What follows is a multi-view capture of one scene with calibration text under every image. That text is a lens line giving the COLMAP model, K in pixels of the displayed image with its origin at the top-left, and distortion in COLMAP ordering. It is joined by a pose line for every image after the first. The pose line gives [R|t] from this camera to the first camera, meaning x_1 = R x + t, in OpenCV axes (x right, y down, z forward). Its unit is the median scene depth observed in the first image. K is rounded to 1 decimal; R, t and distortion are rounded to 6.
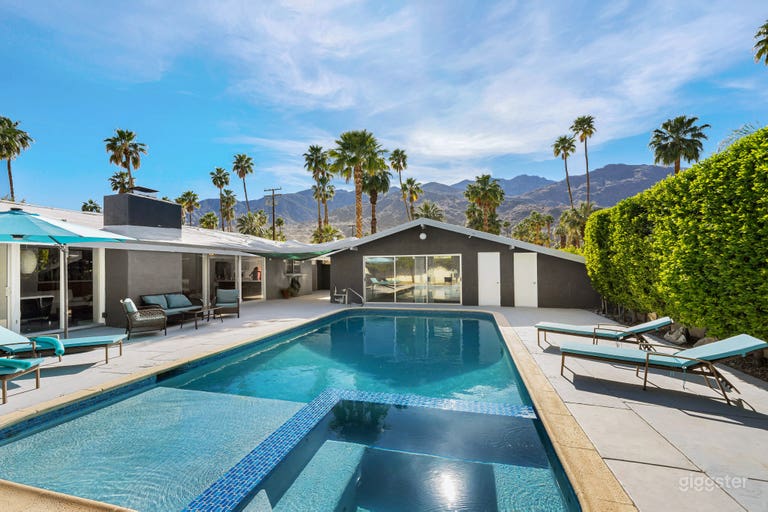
lens RADIAL K [[340.5, 0, 384.8], [0, 340.5, 258.2], [0, 0, 1]] dist [-0.002022, -0.000530]
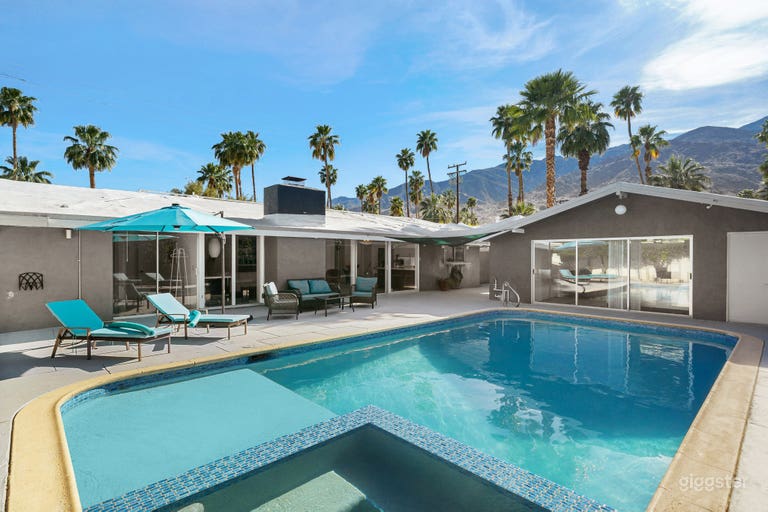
lens RADIAL K [[393.1, 0, 381.5], [0, 393.1, 256.9], [0, 0, 1]] dist [-0.001586, -0.000540]
pose [[0.840342, 0.012387, -0.541915, 0.105653], [0.005046, 0.999517, 0.030672, 0.001565], [0.542033, -0.028509, 0.839874, 0.074643]]
